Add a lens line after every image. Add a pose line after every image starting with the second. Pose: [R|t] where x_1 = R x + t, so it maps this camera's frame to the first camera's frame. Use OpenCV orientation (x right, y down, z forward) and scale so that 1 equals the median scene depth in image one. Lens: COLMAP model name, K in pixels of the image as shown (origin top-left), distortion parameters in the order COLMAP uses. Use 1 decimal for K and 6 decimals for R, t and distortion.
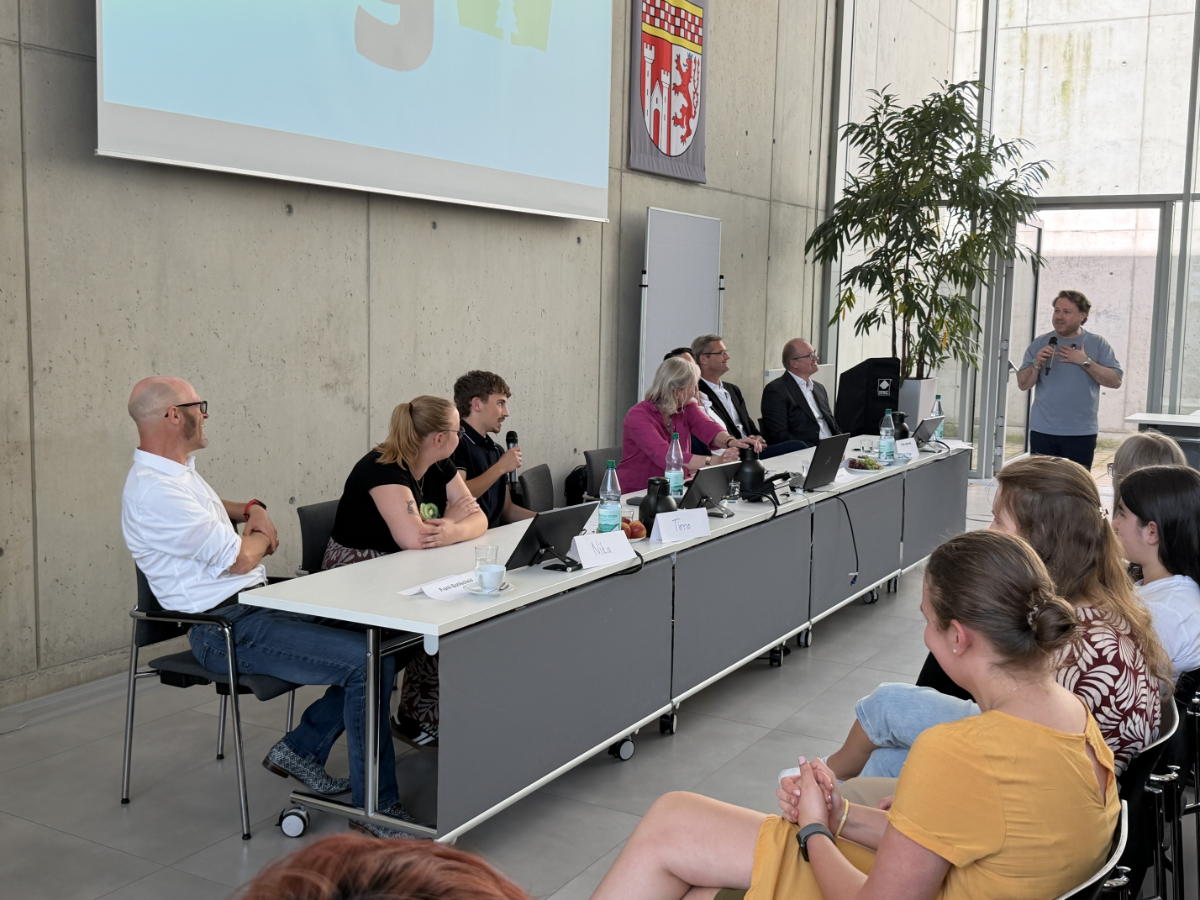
lens RADIAL K [[1320.6, 0, 600.0], [0, 1320.6, 450.0], [0, 0, 1]] dist [0.007795, 0.001164]
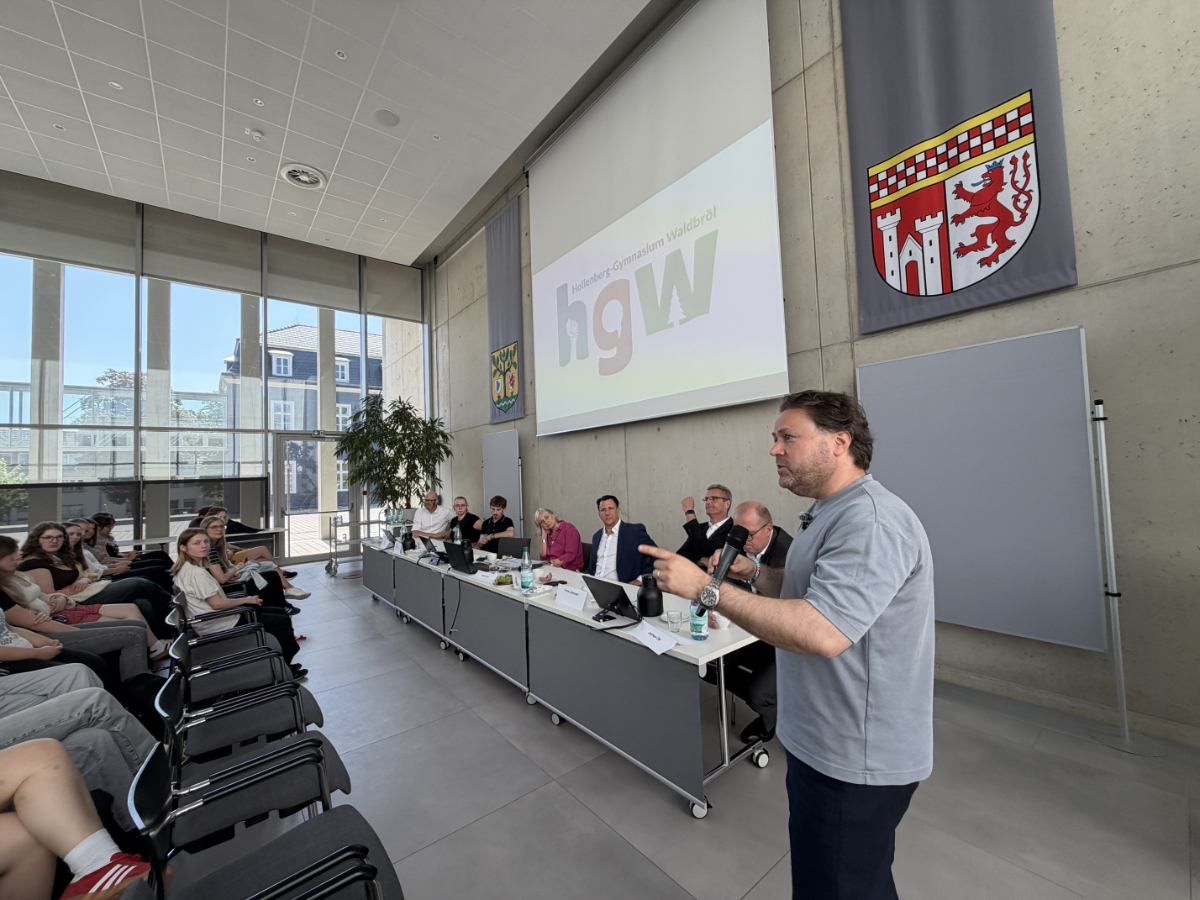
lens RADIAL K [[467.0, 0, 600.0], [0, 467.0, 450.0], [0, 0, 1]] dist [0.000742, 0.000105]
pose [[-0.365443, -0.057593, -0.929050, 0.648094], [-0.076726, 0.996551, -0.031597, -0.118773], [0.927666, 0.059735, -0.368602, 1.304796]]
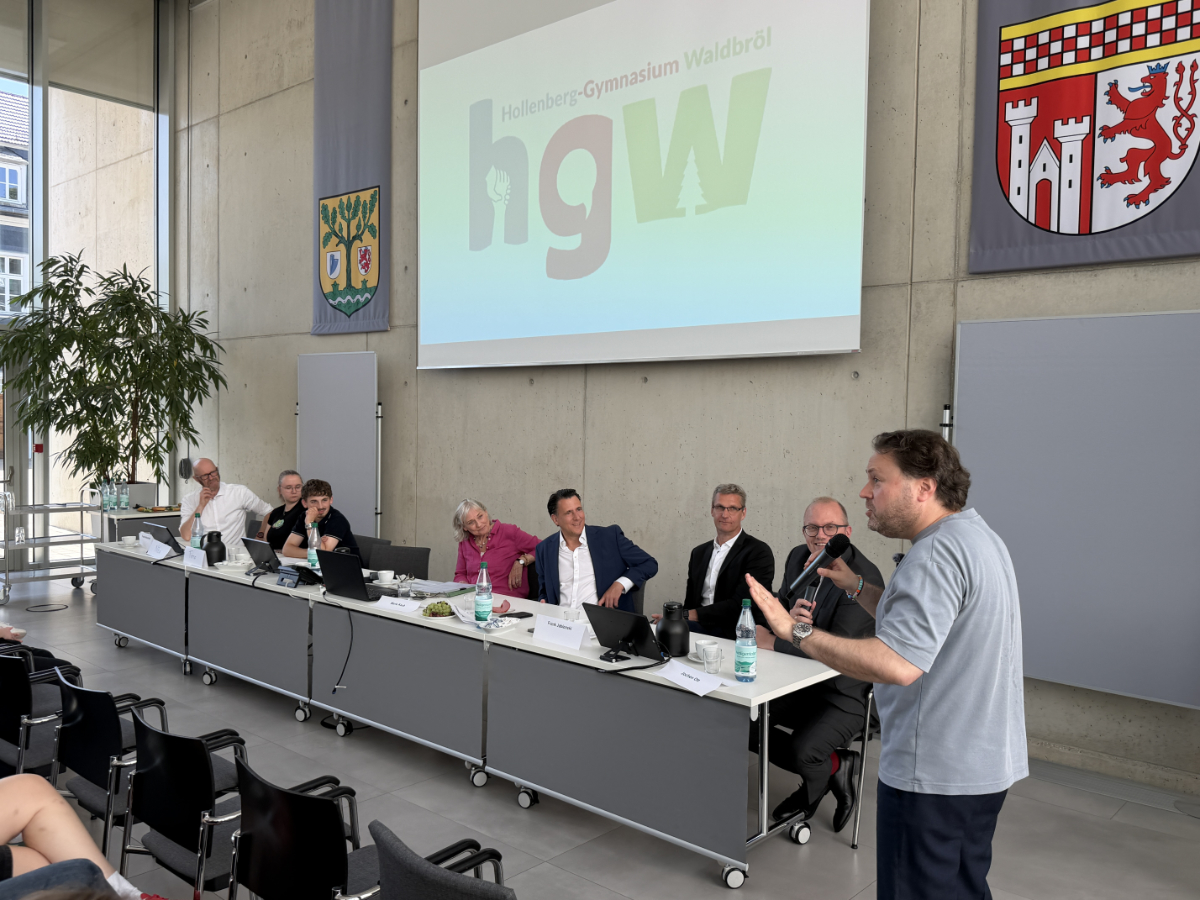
lens RADIAL K [[955.2, 0, 600.0], [0, 955.2, 450.0], [0, 0, 1]] dist [0.030335, -0.043164]
pose [[-0.212203, -0.001690, -0.977224, 0.853331], [-0.135428, 0.990400, 0.027695, -0.135112], [0.967796, 0.138220, -0.210394, 1.273621]]
